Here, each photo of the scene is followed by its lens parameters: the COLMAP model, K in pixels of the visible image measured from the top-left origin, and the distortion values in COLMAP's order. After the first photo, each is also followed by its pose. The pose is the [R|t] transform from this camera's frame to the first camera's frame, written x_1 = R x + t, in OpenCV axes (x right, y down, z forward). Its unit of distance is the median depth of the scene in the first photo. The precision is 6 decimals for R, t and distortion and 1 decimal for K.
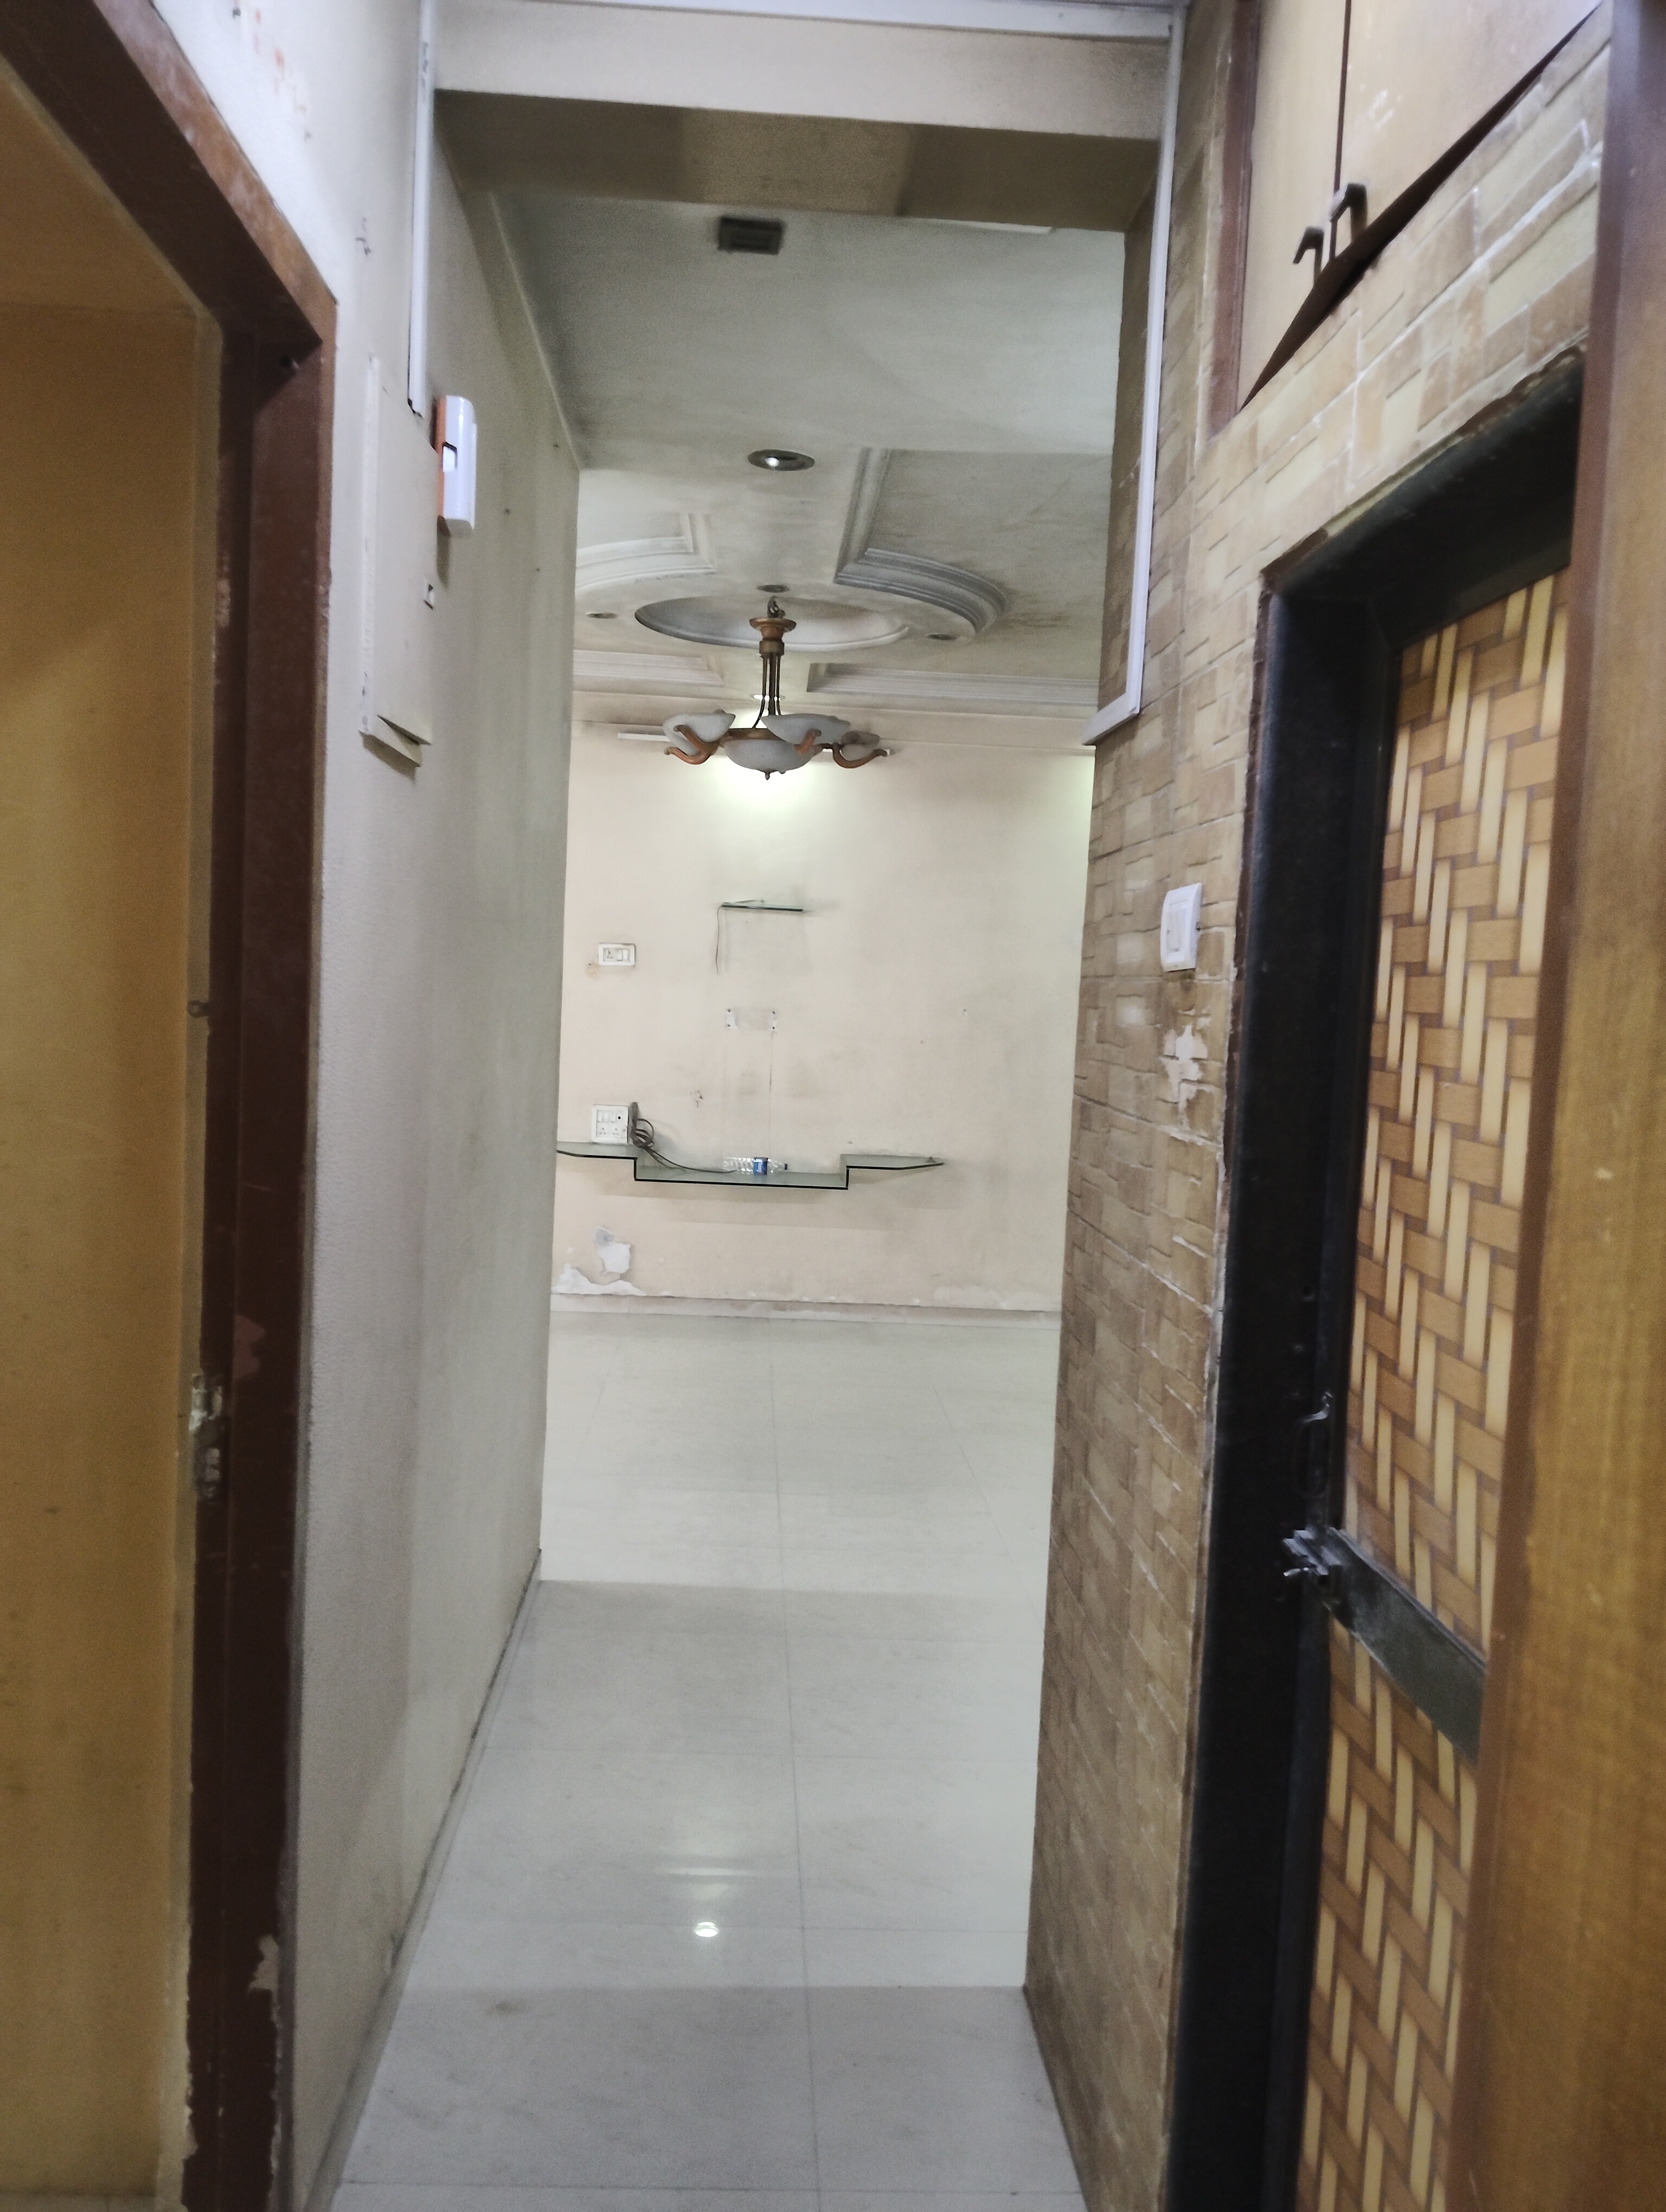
lens RADIAL K [[1741.4, 0, 833.7], [0, 1741.4, 1142.8], [0, 0, 1]] dist [-0.000521, -0.001976]
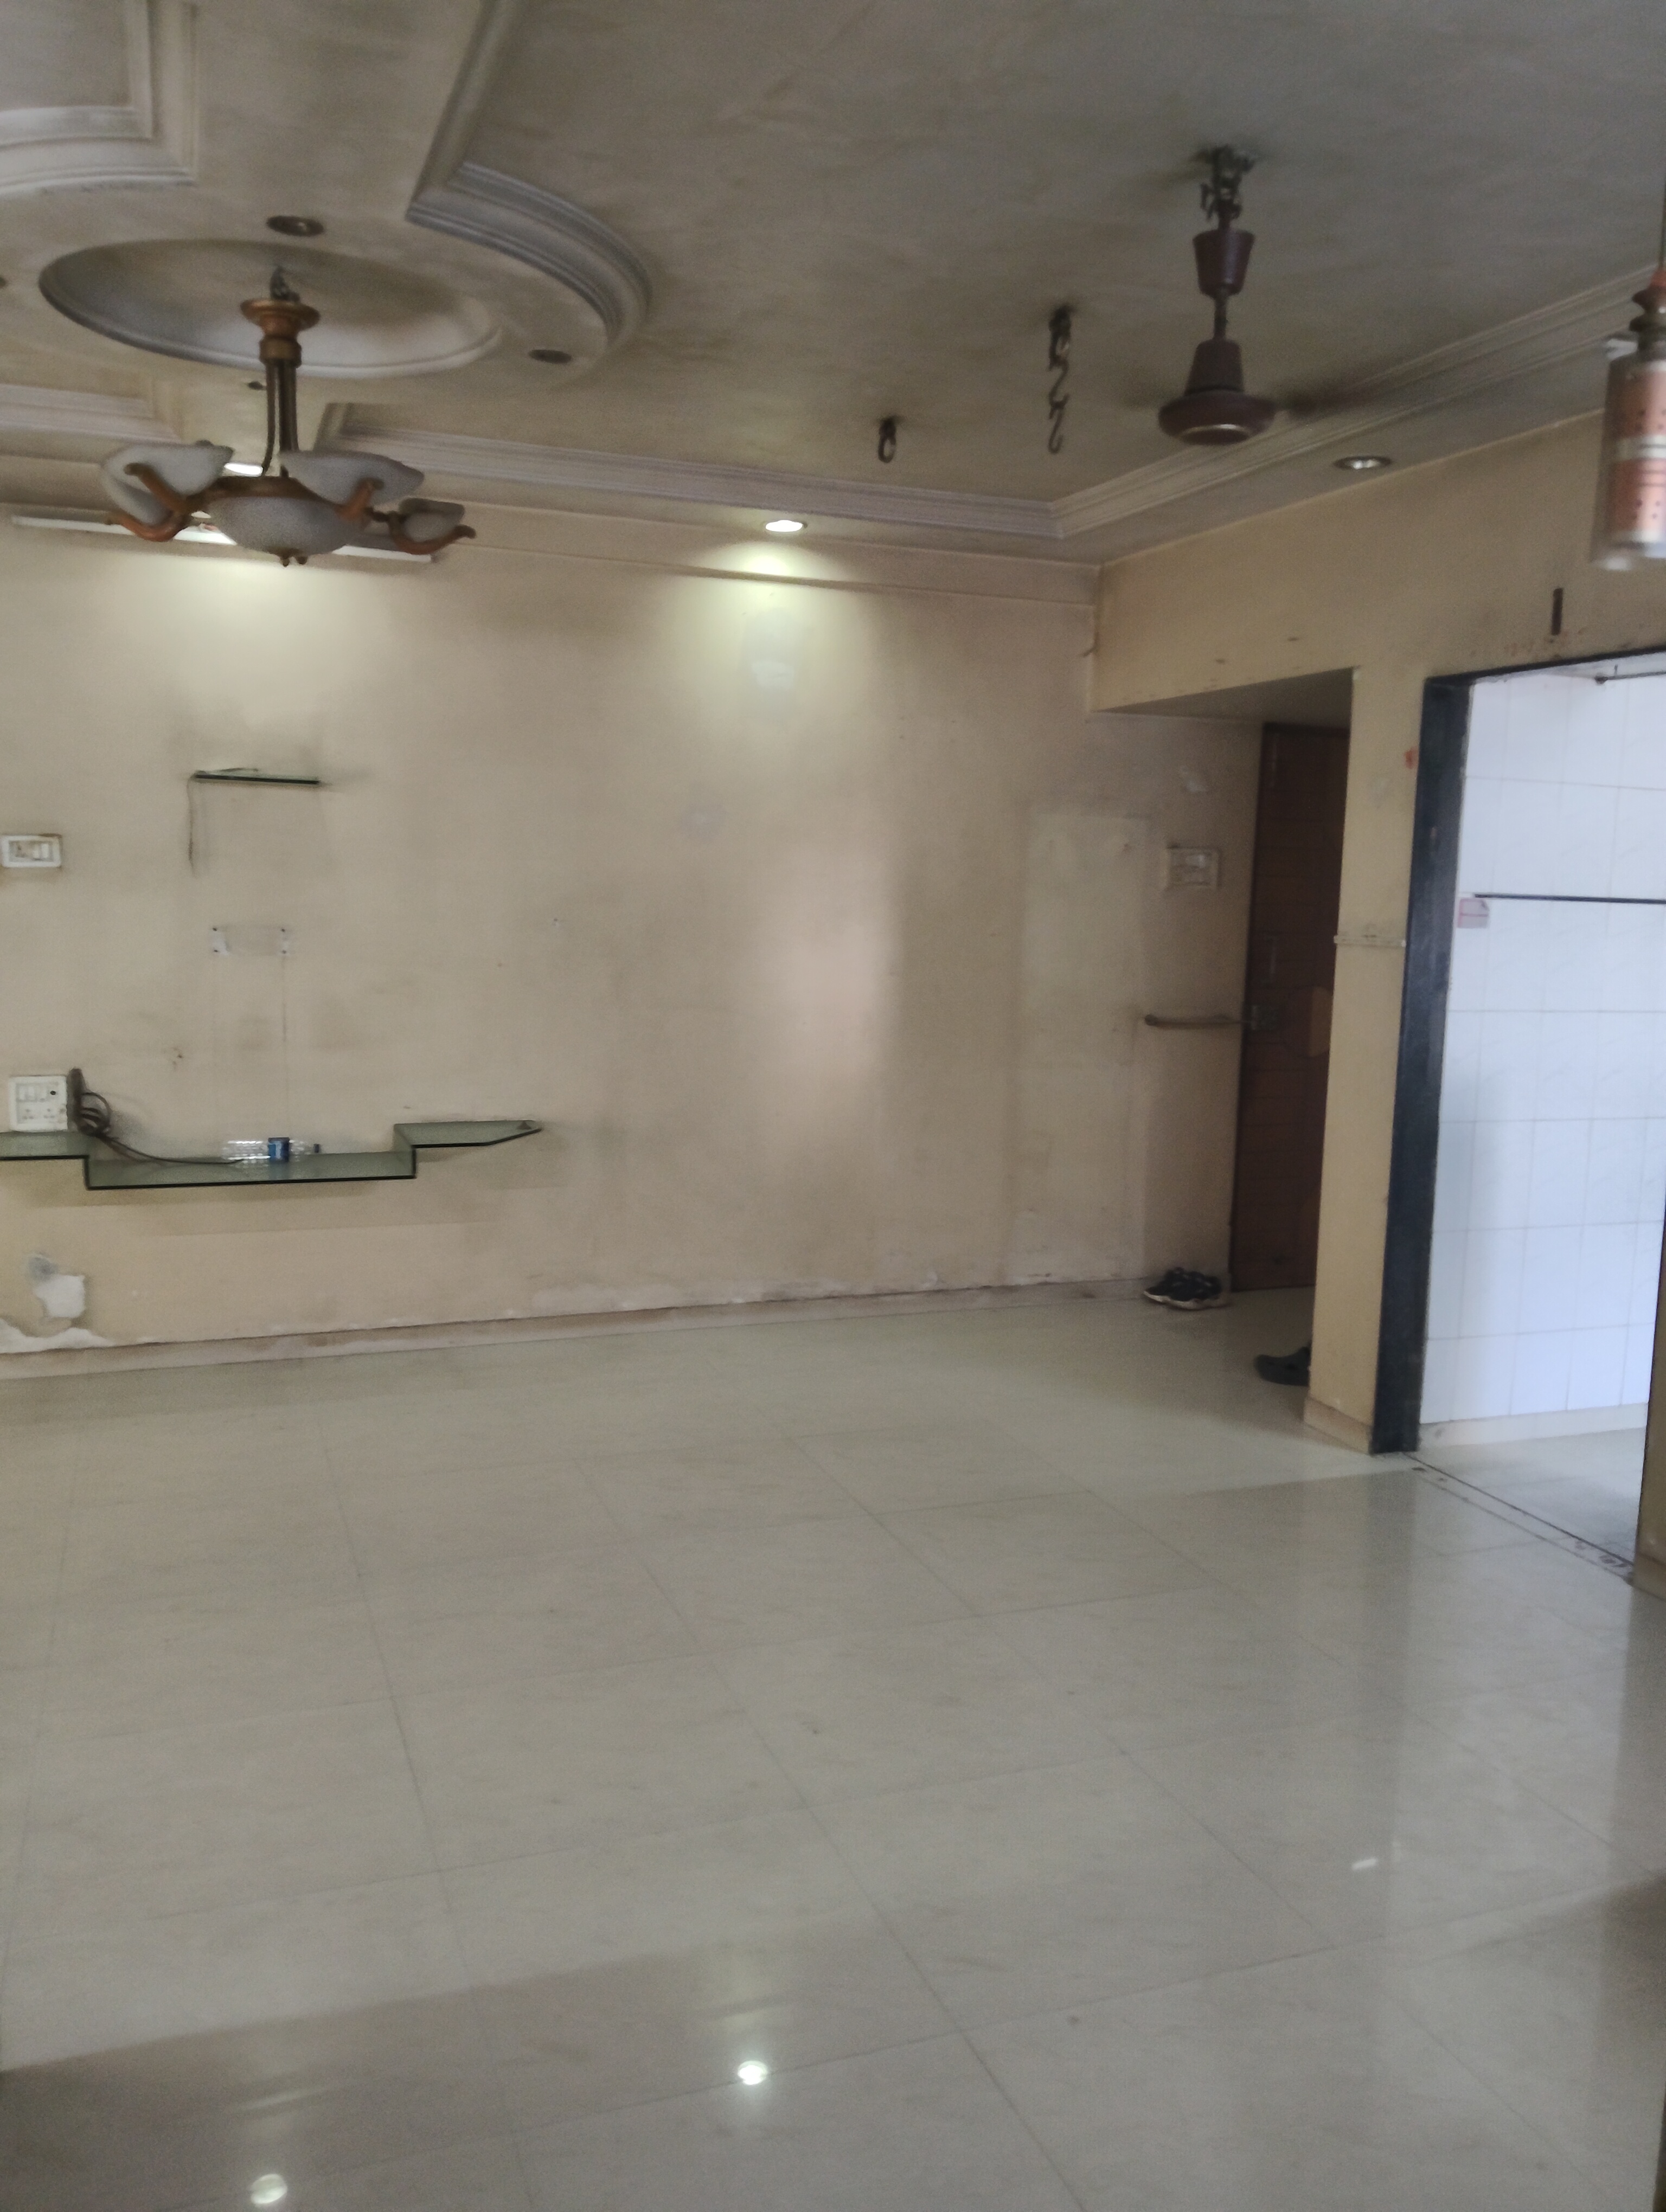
lens RADIAL K [[1738.3, 0, 885.0], [0, 1738.3, 1106.5], [0, 0, 1]] dist [0.005245, -0.051147]
pose [[0.942165, -0.065769, 0.328633, -0.042115], [0.051034, 0.997275, 0.053275, -0.029642], [-0.331241, -0.033422, 0.942954, 0.265302]]
